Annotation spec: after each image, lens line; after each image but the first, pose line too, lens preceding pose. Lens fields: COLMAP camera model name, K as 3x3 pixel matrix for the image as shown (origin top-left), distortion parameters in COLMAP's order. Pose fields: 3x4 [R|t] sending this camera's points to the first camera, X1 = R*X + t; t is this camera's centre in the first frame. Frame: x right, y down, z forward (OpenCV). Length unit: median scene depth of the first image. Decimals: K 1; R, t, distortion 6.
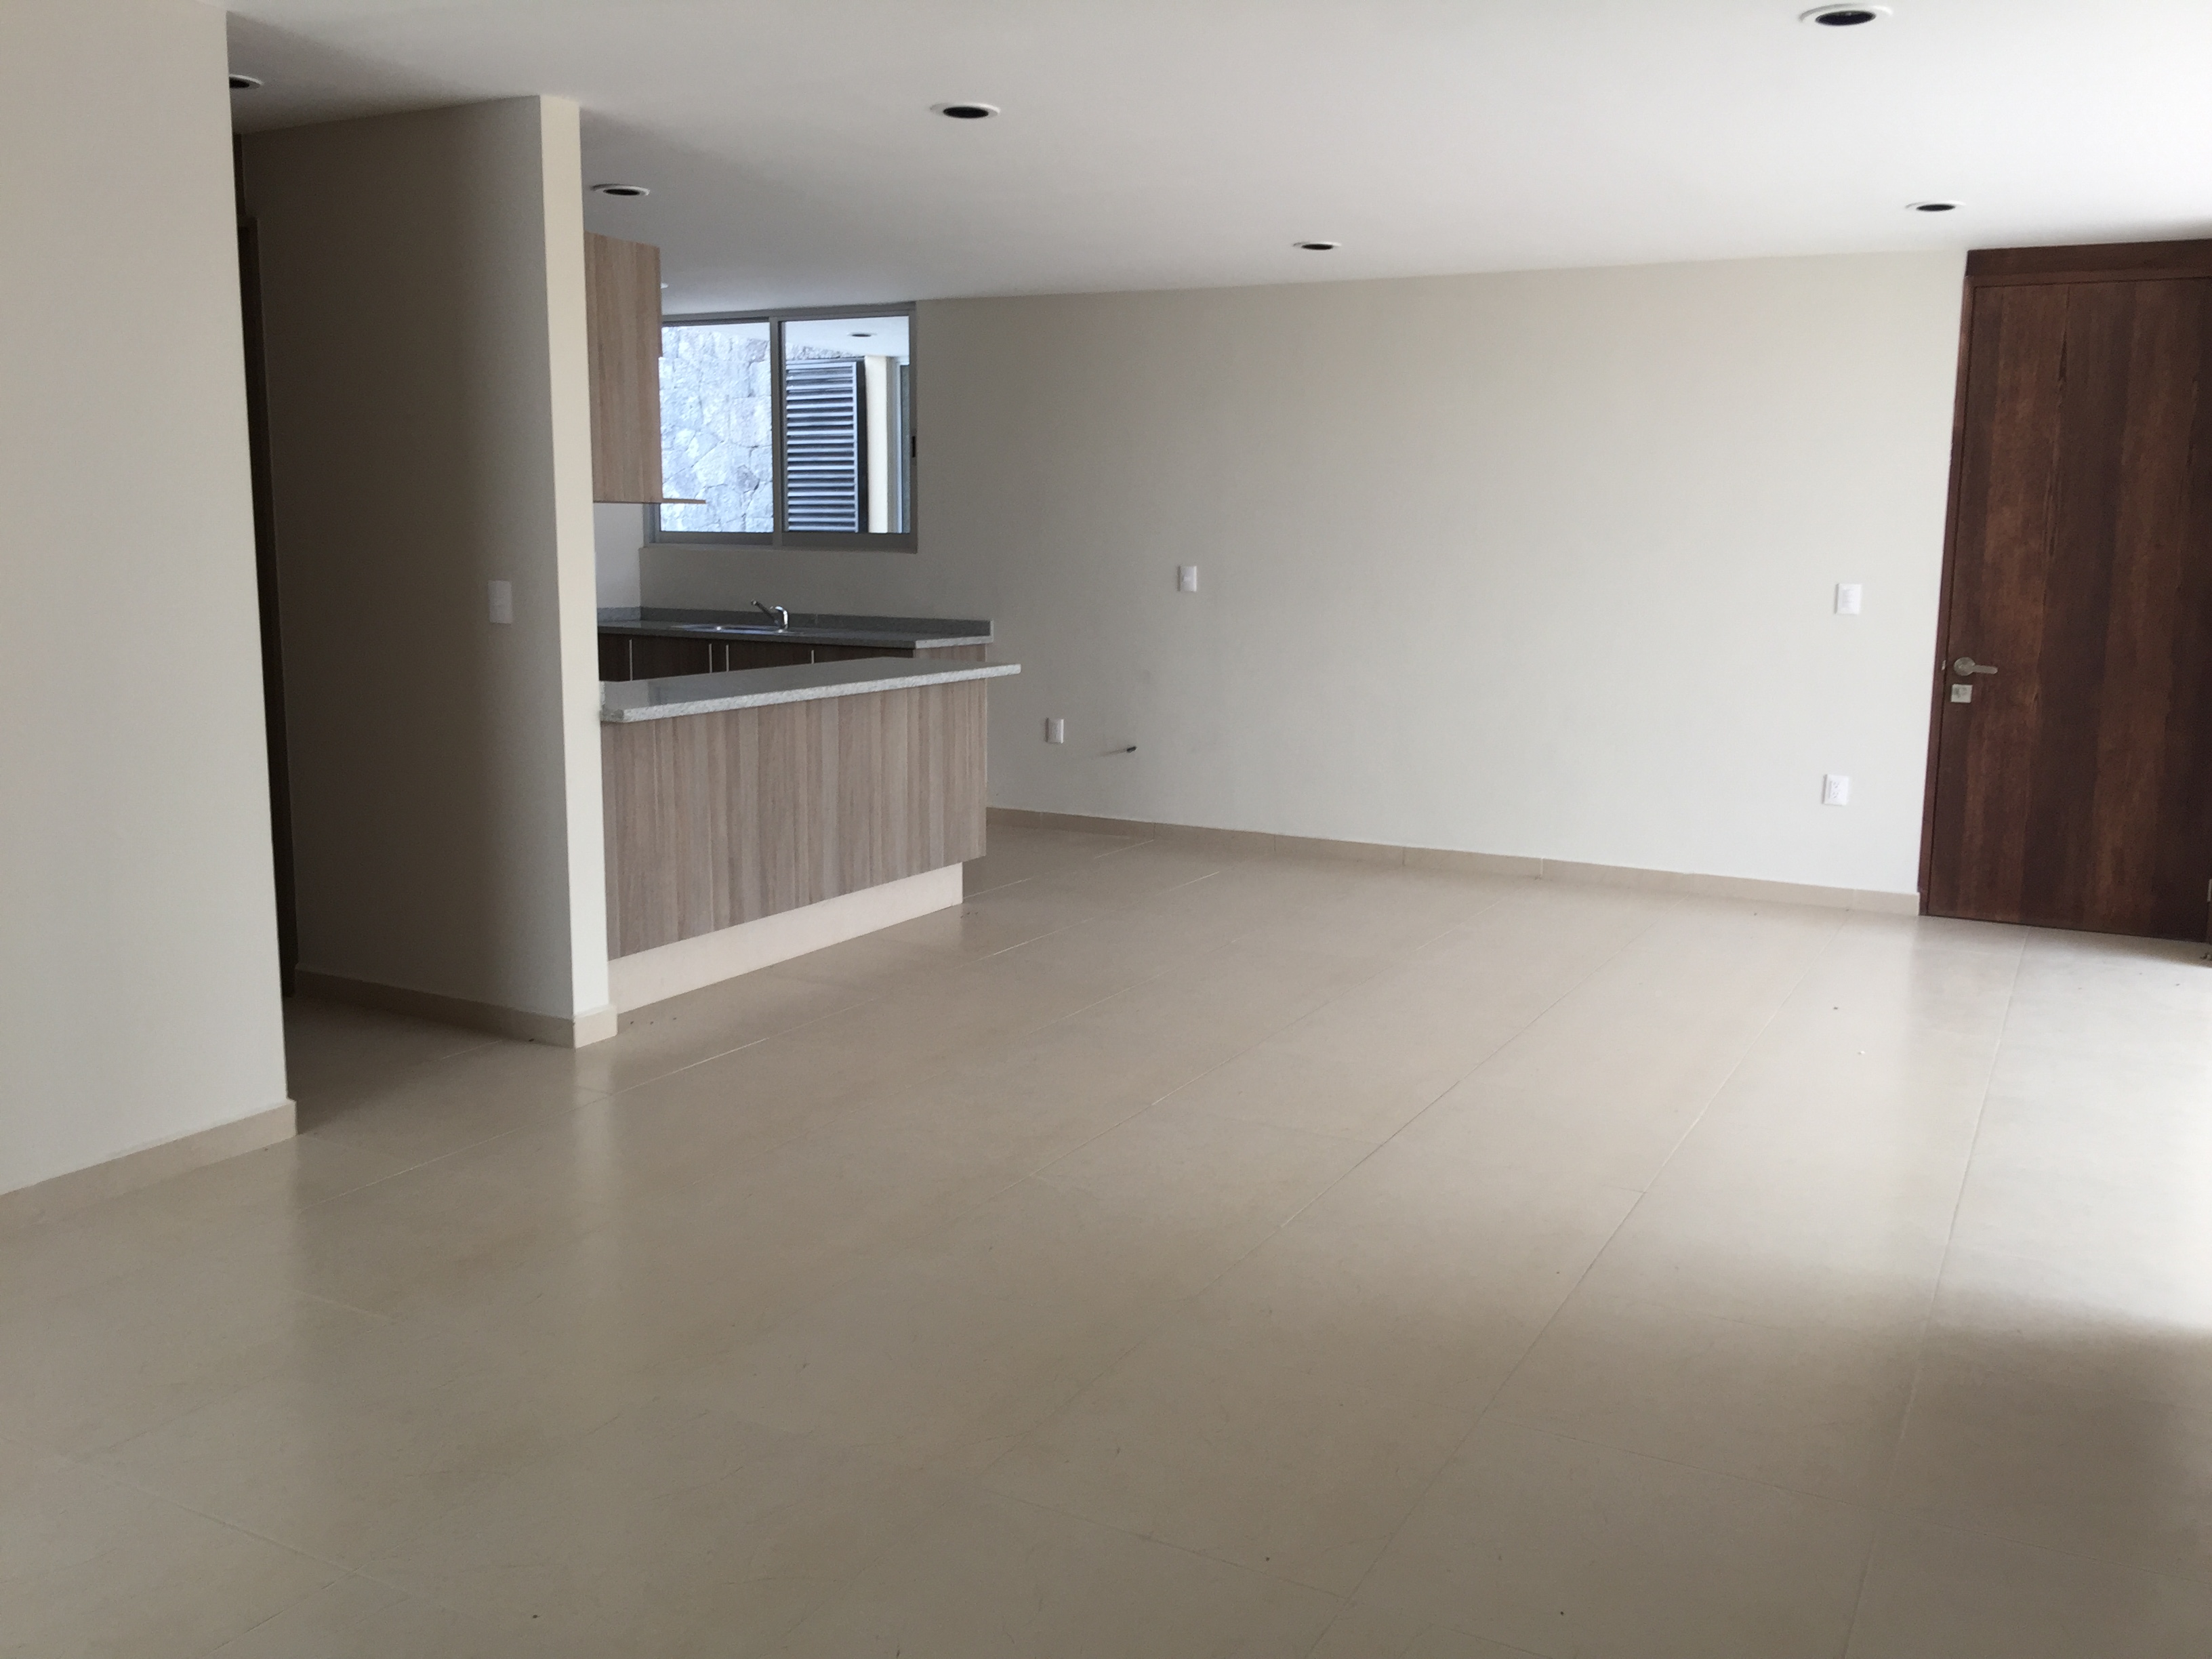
lens RADIAL K [[1869.7, 0, 1095.6], [0, 1869.7, 820.4], [0, 0, 1]] dist [0.073196, -0.118053]
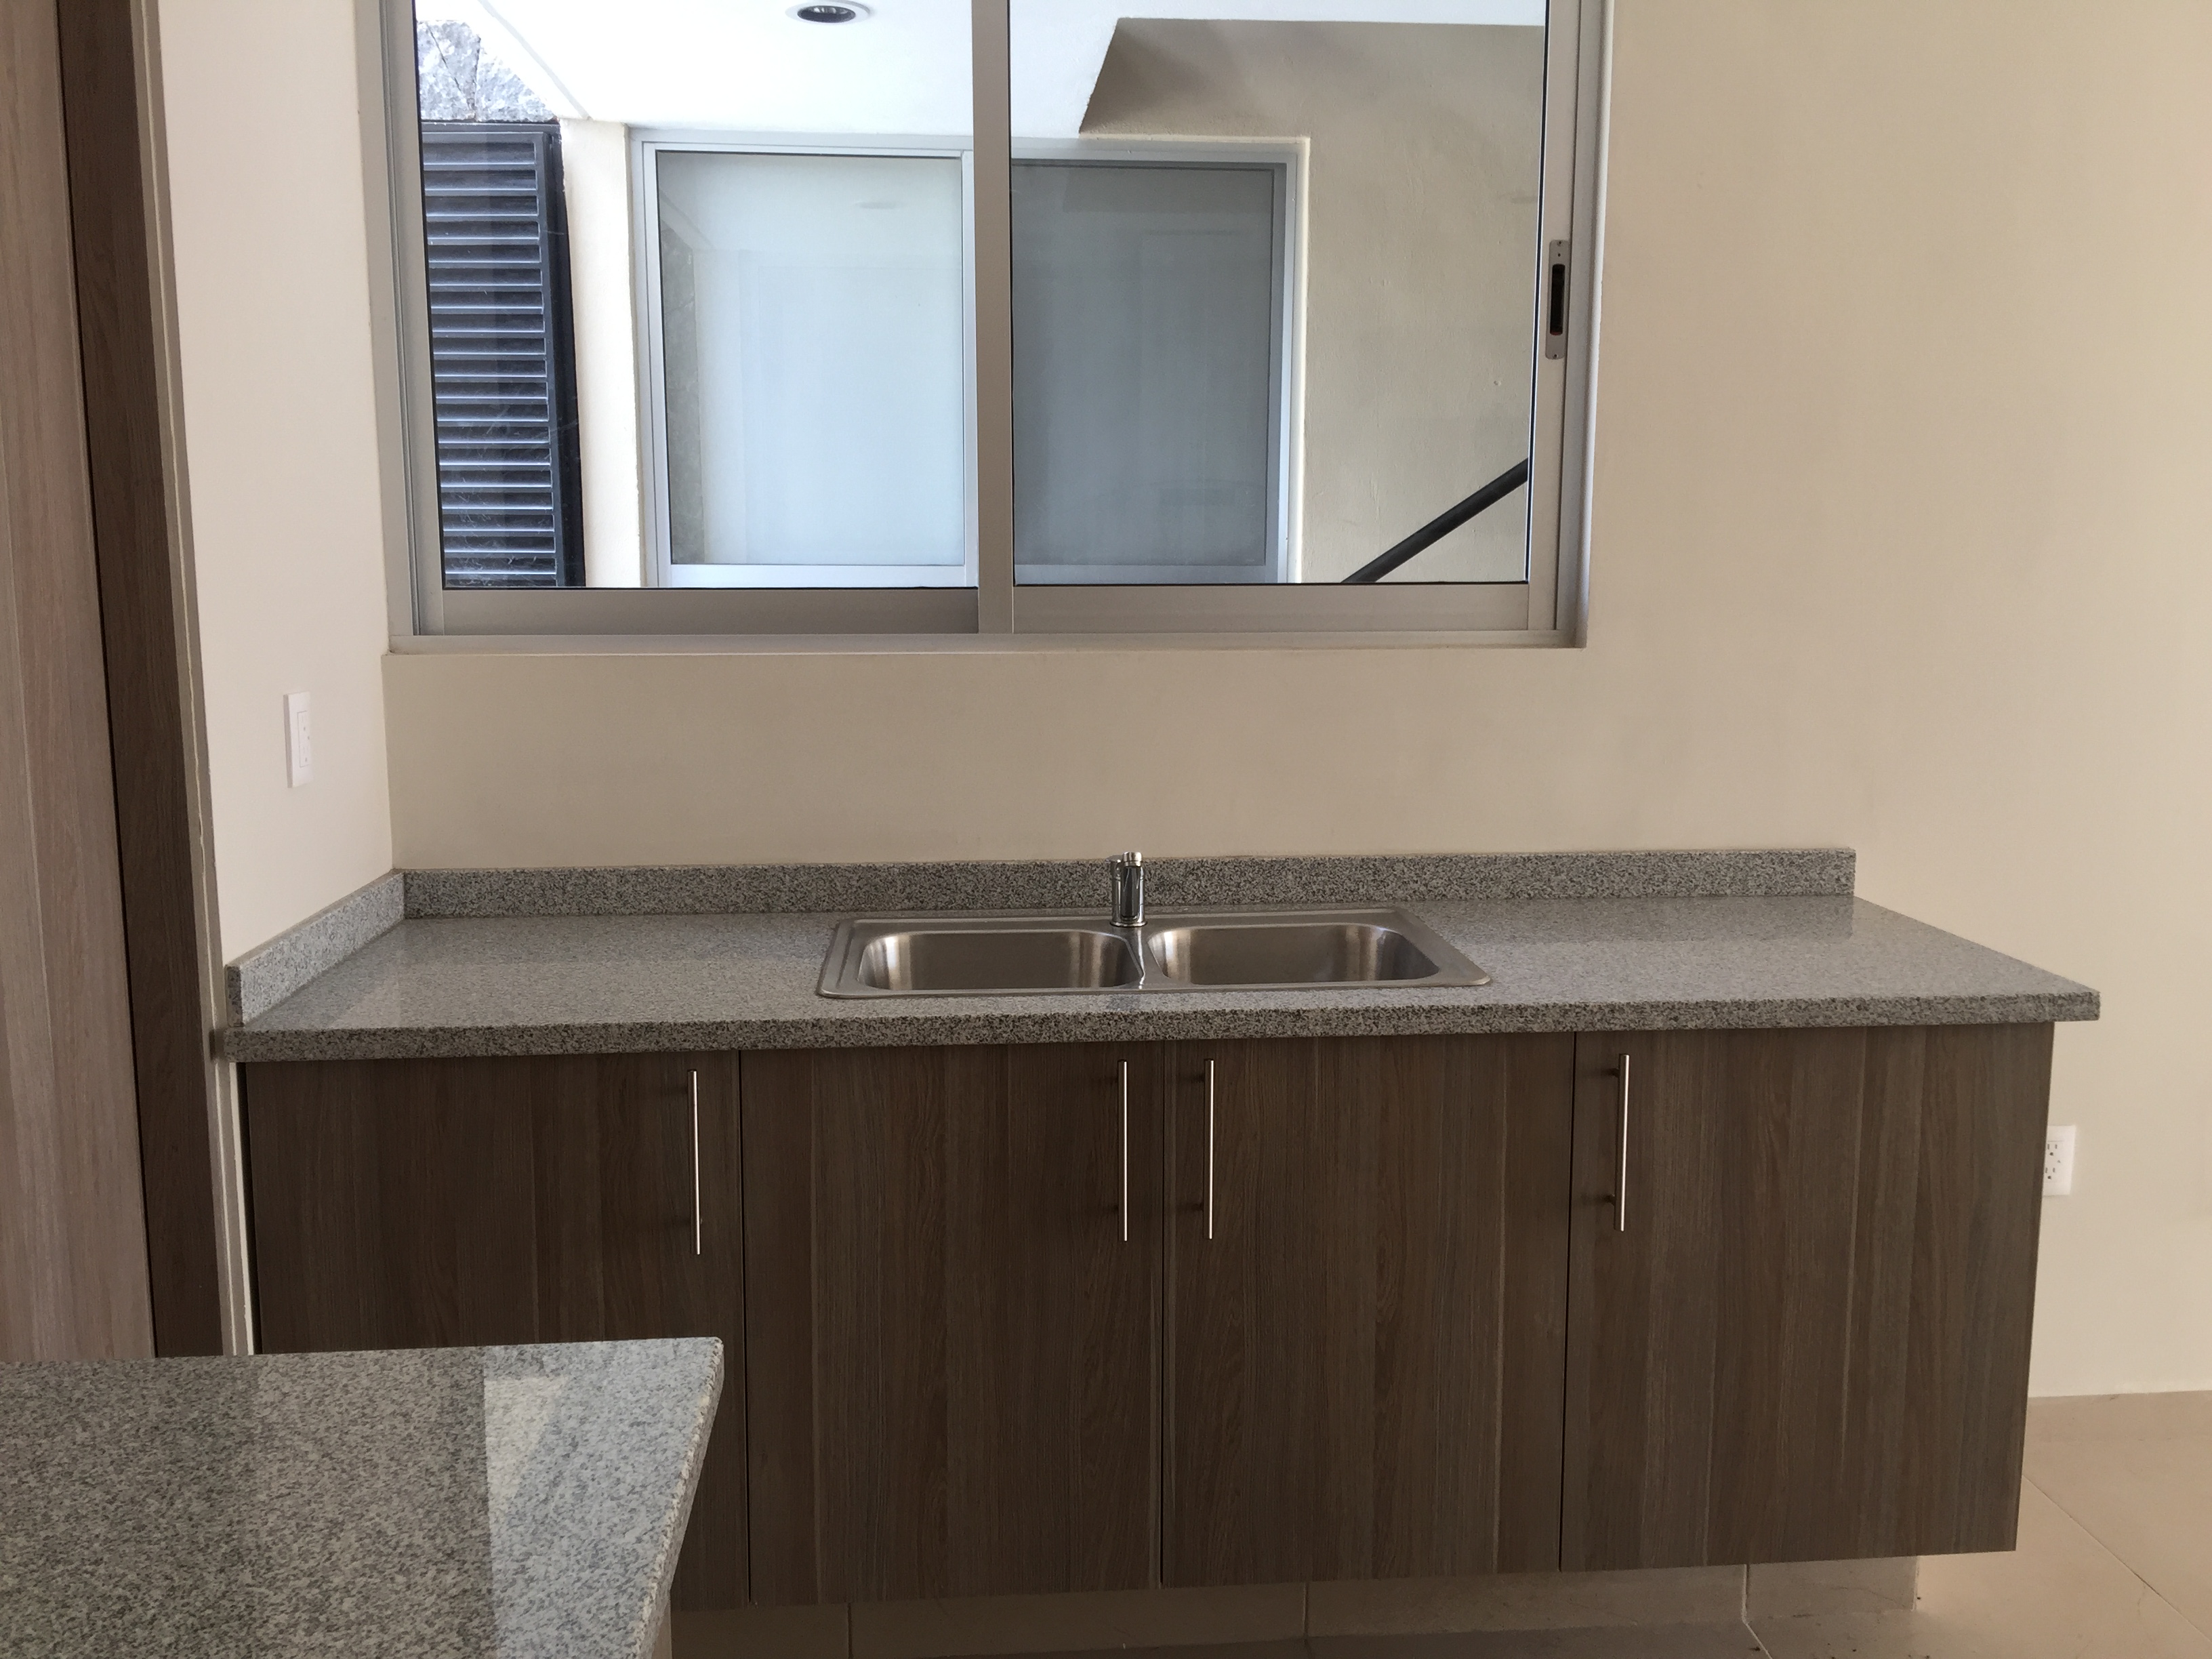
lens RADIAL K [[1869.7, 0, 1107.3], [0, 1869.7, 831.1], [0, 0, 1]] dist [0.073196, -0.118053]
pose [[0.829367, -0.092019, 0.551074, -0.310839], [0.092936, 0.995324, 0.026332, -0.119551], [-0.550921, 0.029375, 0.834041, 0.735596]]
